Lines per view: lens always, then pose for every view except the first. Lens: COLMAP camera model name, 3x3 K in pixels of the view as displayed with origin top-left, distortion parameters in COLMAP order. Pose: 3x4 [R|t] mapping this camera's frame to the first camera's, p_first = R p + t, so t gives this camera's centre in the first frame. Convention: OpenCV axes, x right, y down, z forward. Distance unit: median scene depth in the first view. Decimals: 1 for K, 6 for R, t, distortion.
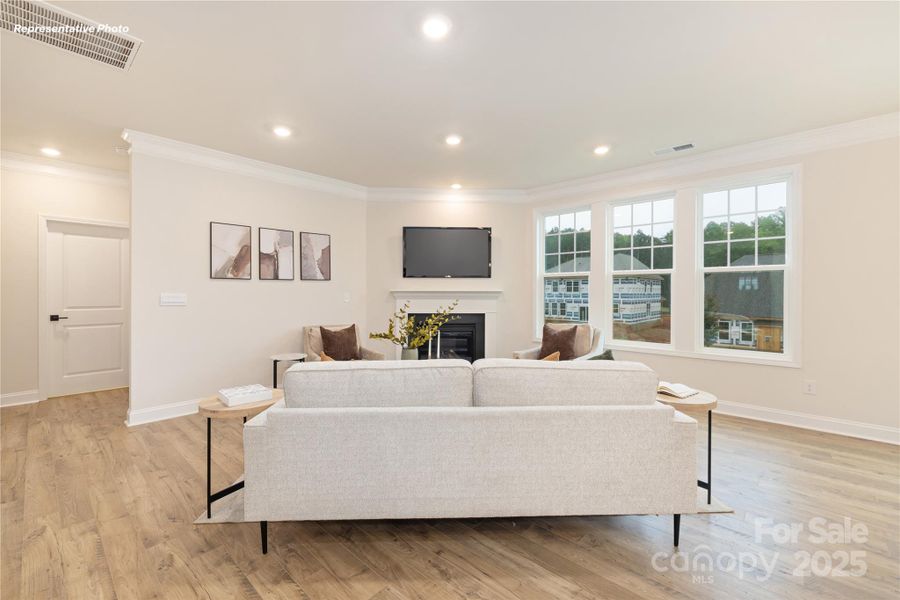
lens RADIAL K [[378.2, 0, 450.3], [0, 378.2, 293.3], [0, 0, 1]] dist [0.000704, 0.000515]
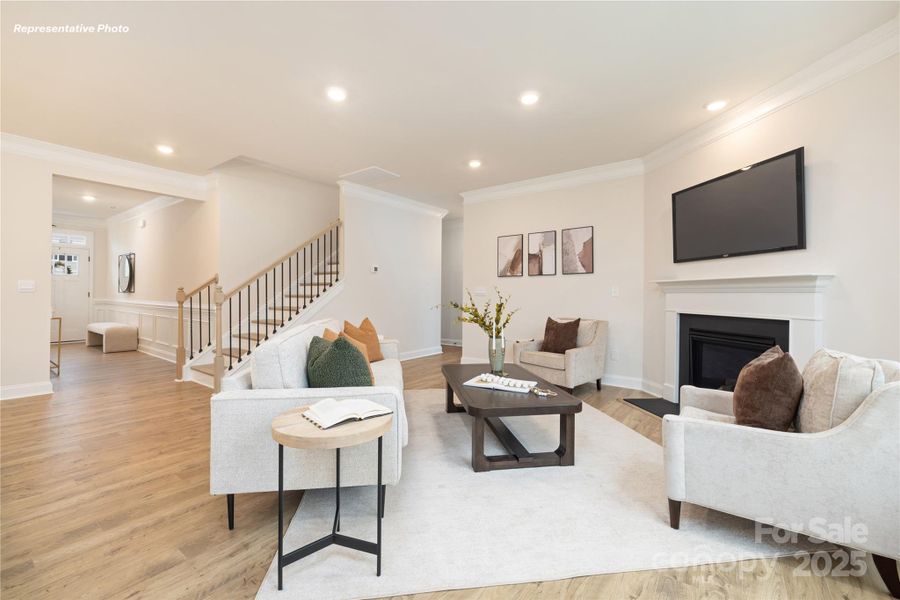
lens RADIAL K [[378.2, 0, 450.3], [0, 378.2, 293.3], [0, 0, 1]] dist [0.000704, 0.000515]
pose [[0.102249, -0.005356, -0.994744, 0.665374], [-0.008264, 0.999946, -0.006233, 0.028868], [0.994724, 0.008858, 0.102200, 0.597360]]
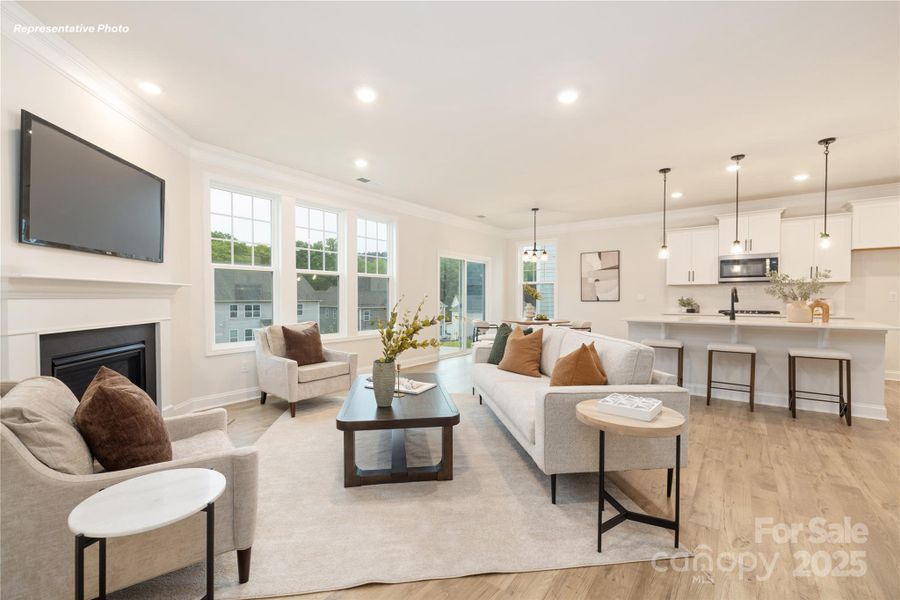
lens RADIAL K [[384.5, 0, 450.0], [0, 384.5, 300.0], [0, 0, 1]] dist [0.001084, 0.000491]
pose [[-0.093601, -0.008559, 0.995573, -0.659611], [0.000516, 0.999962, 0.008645, 0.016563], [-0.995610, 0.001323, -0.093593, 0.725365]]
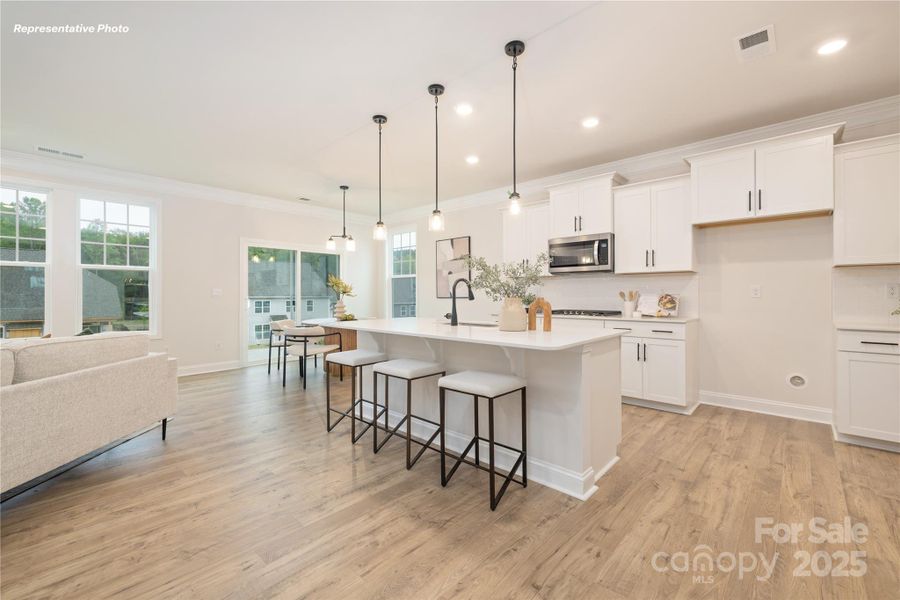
lens RADIAL K [[378.2, 0, 450.3], [0, 378.2, 293.3], [0, 0, 1]] dist [0.000704, 0.000515]
pose [[-0.001182, -0.001367, 0.999998, -0.417490], [0.002468, 0.999996, 0.001370, 0.018415], [-0.999996, 0.002470, -0.001178, -0.090473]]
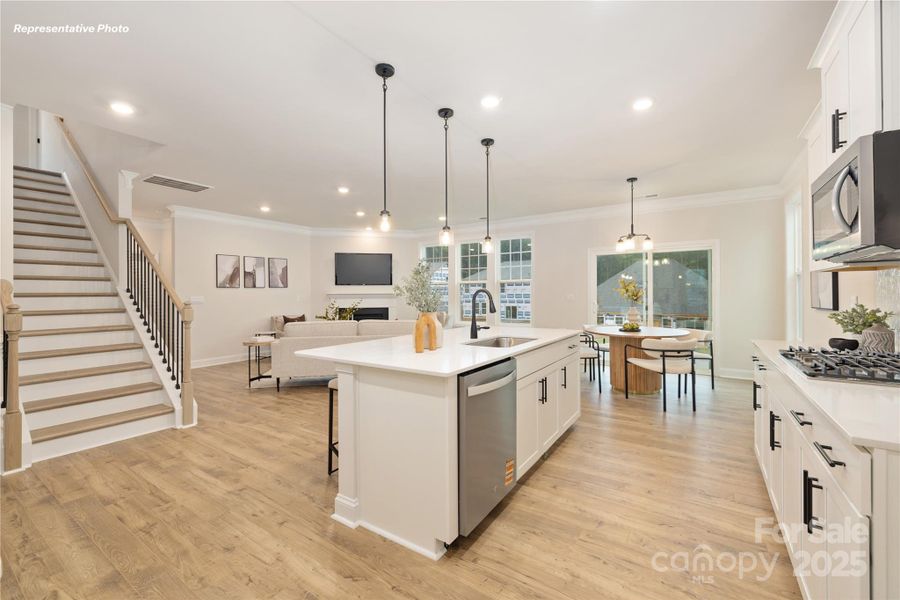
lens RADIAL K [[378.2, 0, 450.3], [0, 378.2, 293.3], [0, 0, 1]] dist [0.000704, 0.000515]
pose [[0.987915, -0.008087, 0.154785, 0.123301], [0.008651, 0.999958, -0.002975, 0.000621], [-0.154754, 0.004278, 0.987944, -0.742305]]
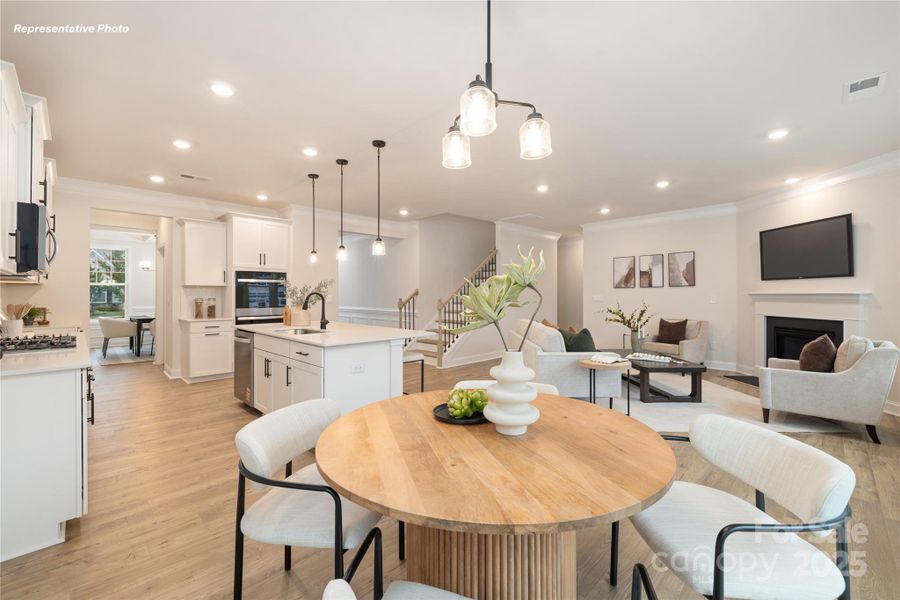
lens RADIAL K [[378.2, 0, 450.3], [0, 378.2, 293.3], [0, 0, 1]] dist [0.000704, 0.000515]
pose [[-0.043449, -0.006994, -0.999031, 1.132149], [0.000265, 0.999975, -0.007012, 0.000244], [0.999056, -0.000569, -0.043446, 0.235293]]
